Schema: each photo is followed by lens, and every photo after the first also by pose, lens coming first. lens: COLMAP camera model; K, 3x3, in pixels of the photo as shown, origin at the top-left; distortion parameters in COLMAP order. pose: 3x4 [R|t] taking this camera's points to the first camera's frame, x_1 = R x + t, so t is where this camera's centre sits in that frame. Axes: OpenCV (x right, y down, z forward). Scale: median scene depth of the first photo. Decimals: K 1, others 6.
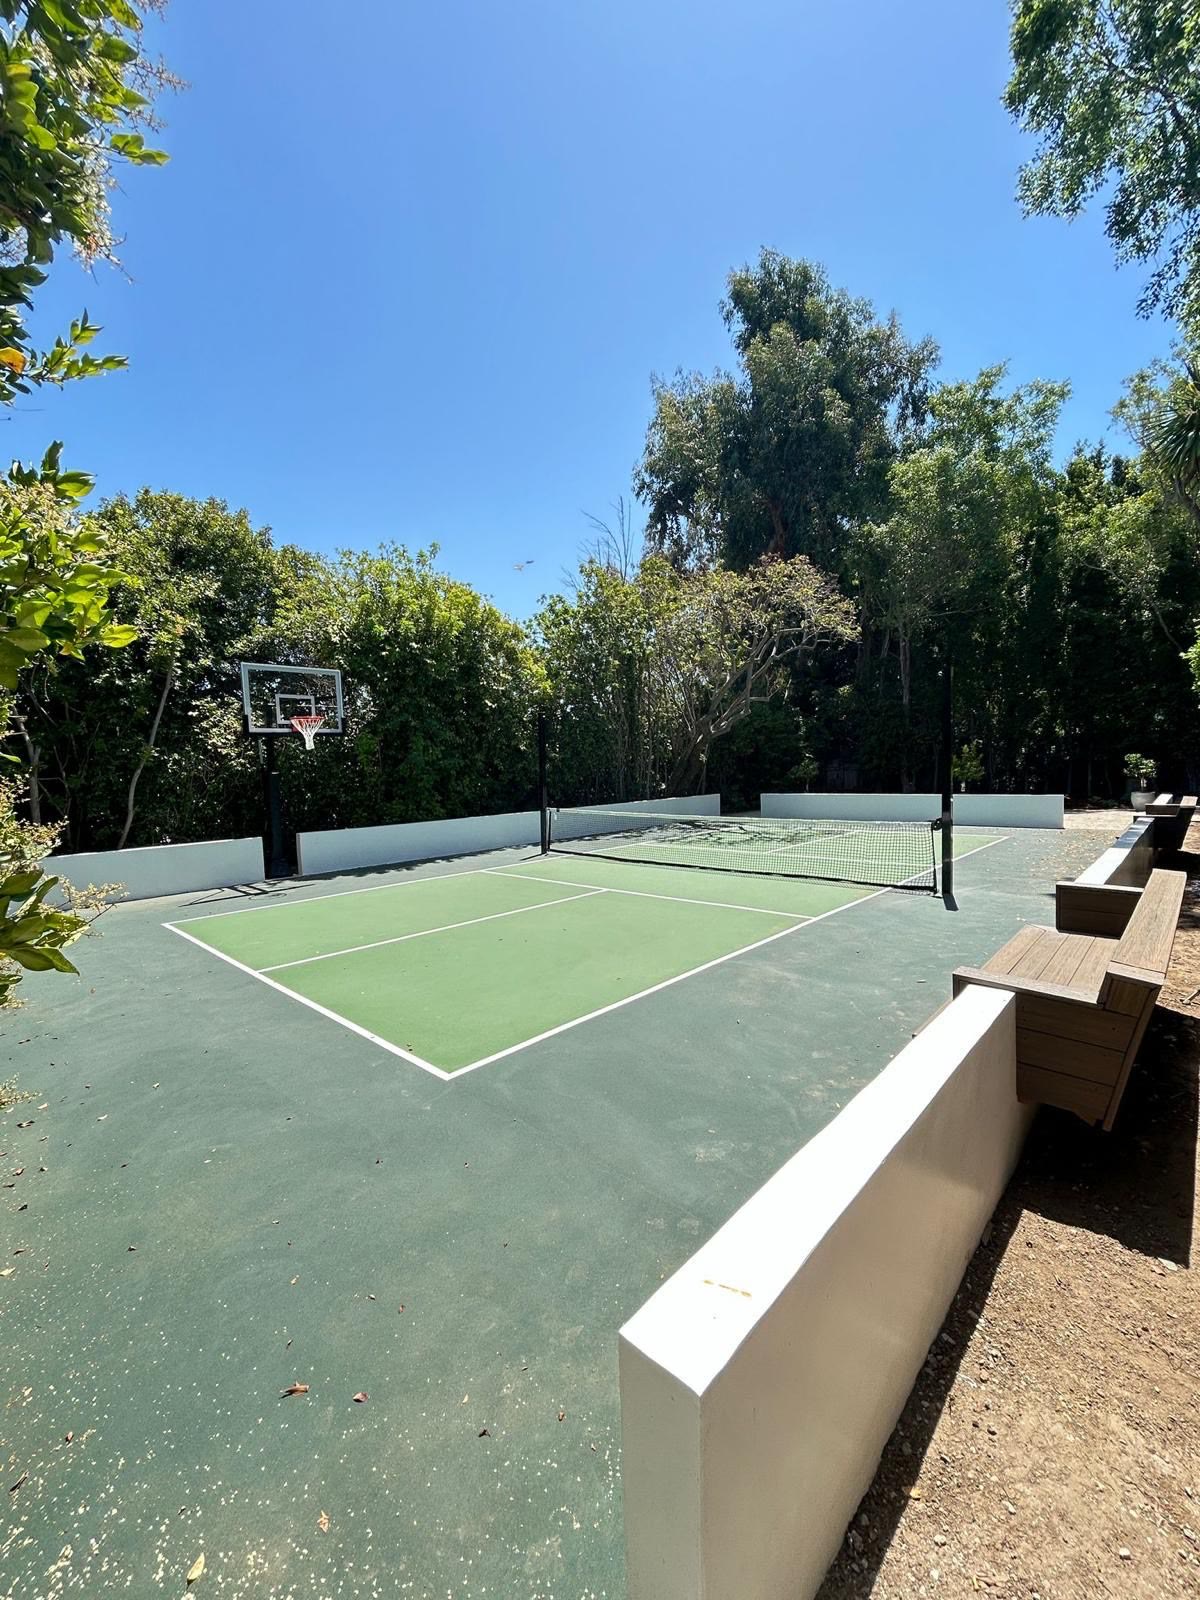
lens RADIAL K [[644.0, 0, 597.6], [0, 644.0, 796.2], [0, 0, 1]] dist [-0.001259, -0.000310]
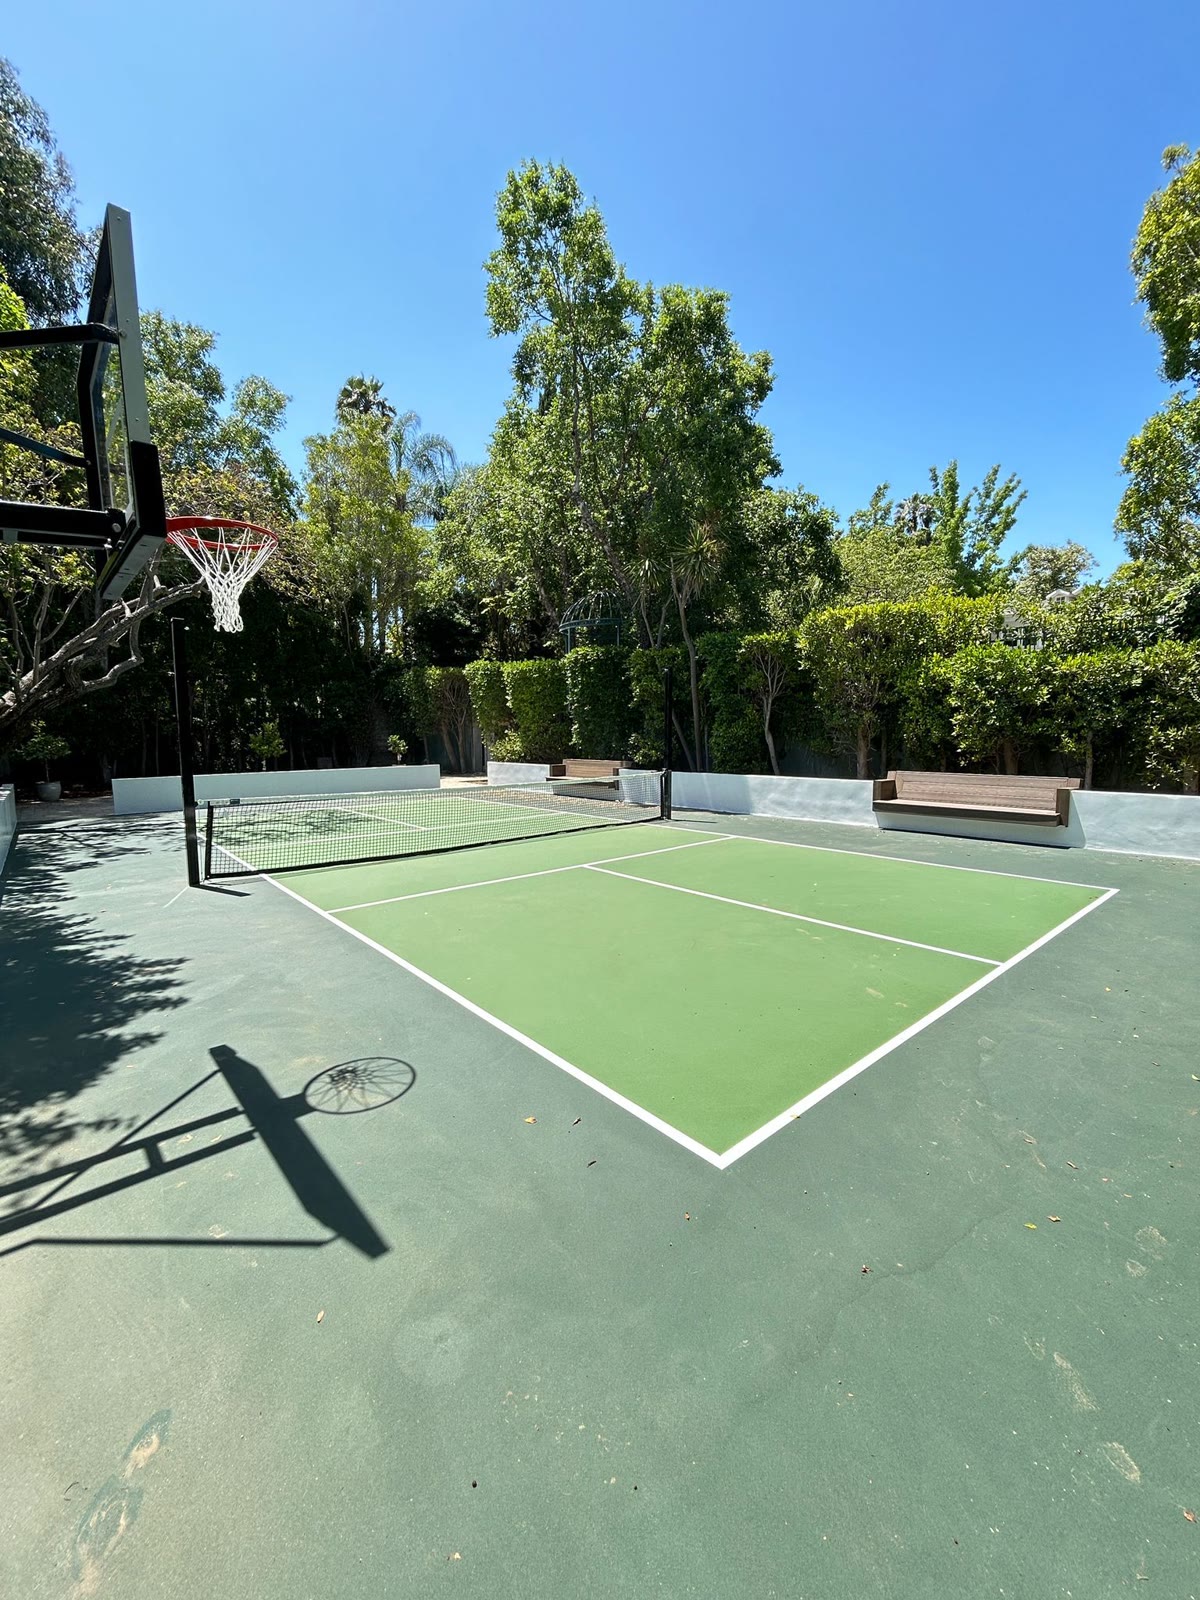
lens RADIAL K [[663.8, 0, 598.6], [0, 663.8, 798.5], [0, 0, 1]] dist [0.001413, 0.000257]
pose [[0.094569, -0.068163, 0.993182, -0.705122], [0.053848, 0.996543, 0.063266, 0.000871], [-0.994061, 0.047498, 0.097912, 0.729991]]
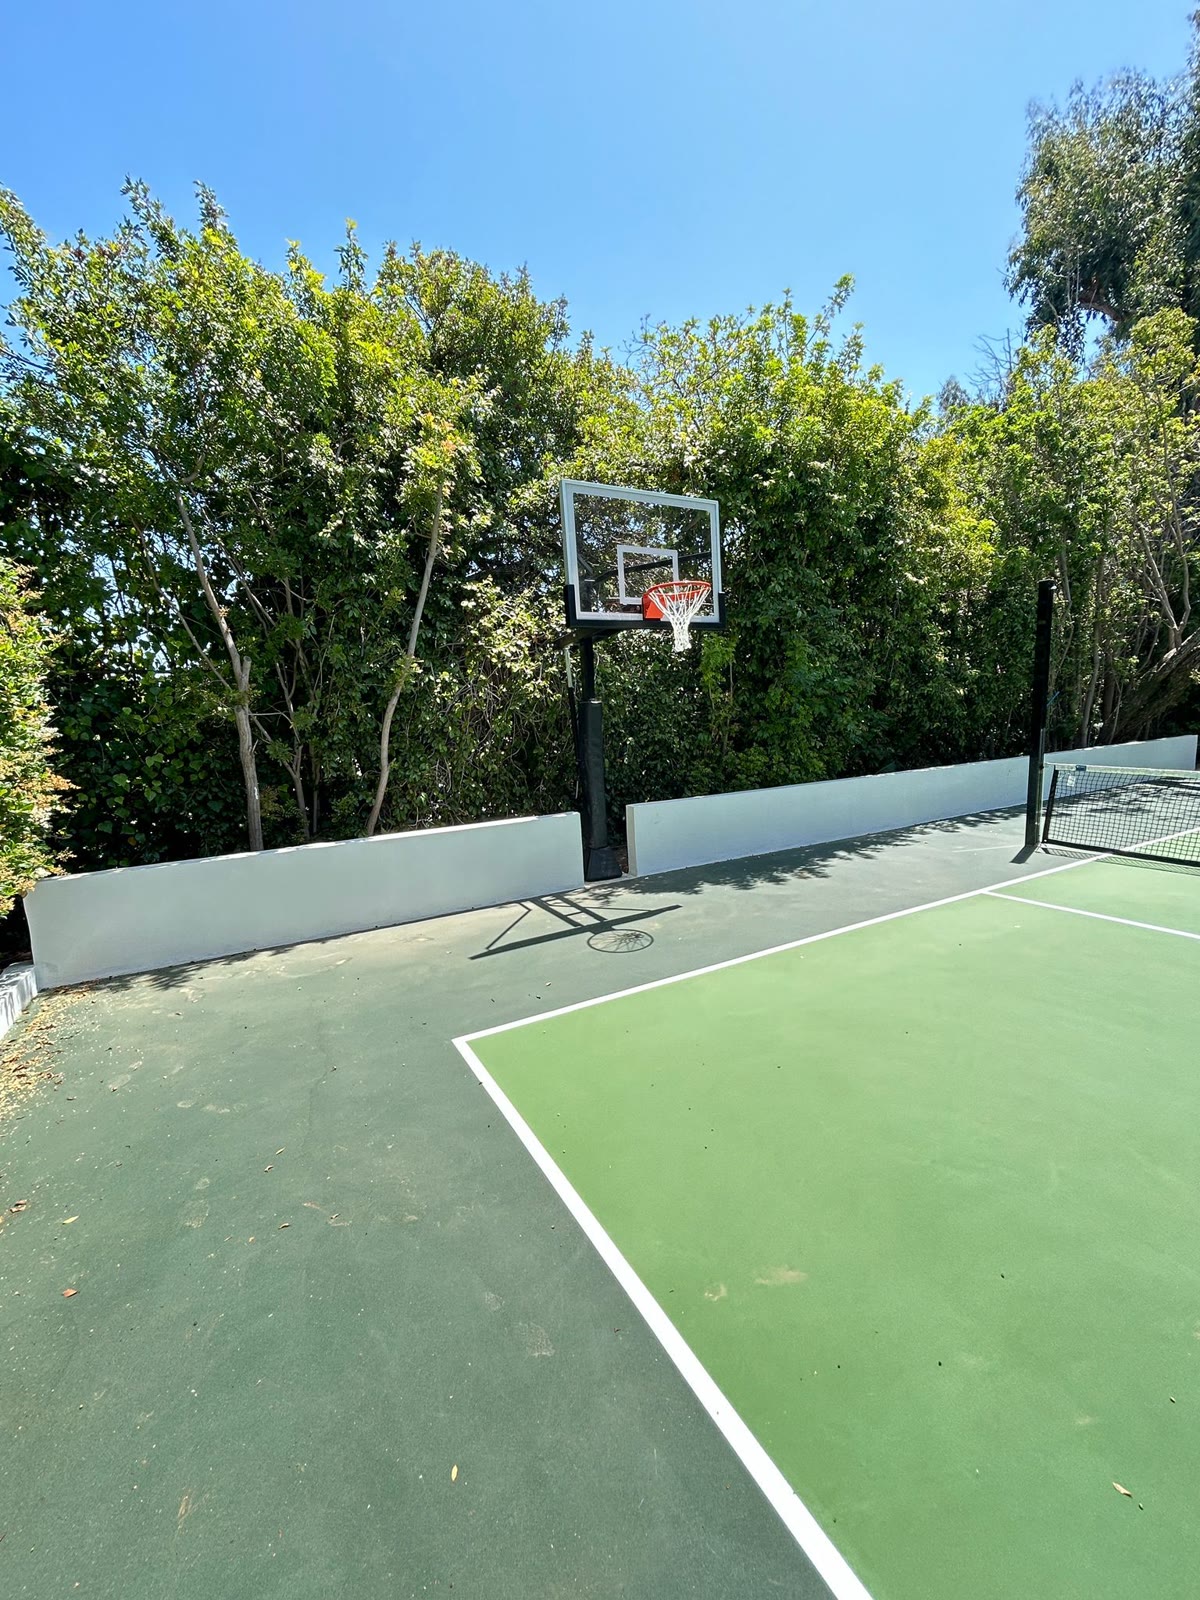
lens RADIAL K [[644.0, 0, 597.6], [0, 644.0, 796.2], [0, 0, 1]] dist [-0.001259, -0.000310]
pose [[0.952465, 0.024946, -0.303624, -0.326480], [0.002167, 0.996062, 0.088636, -0.002909], [0.304639, -0.085081, 0.948660, 0.451187]]
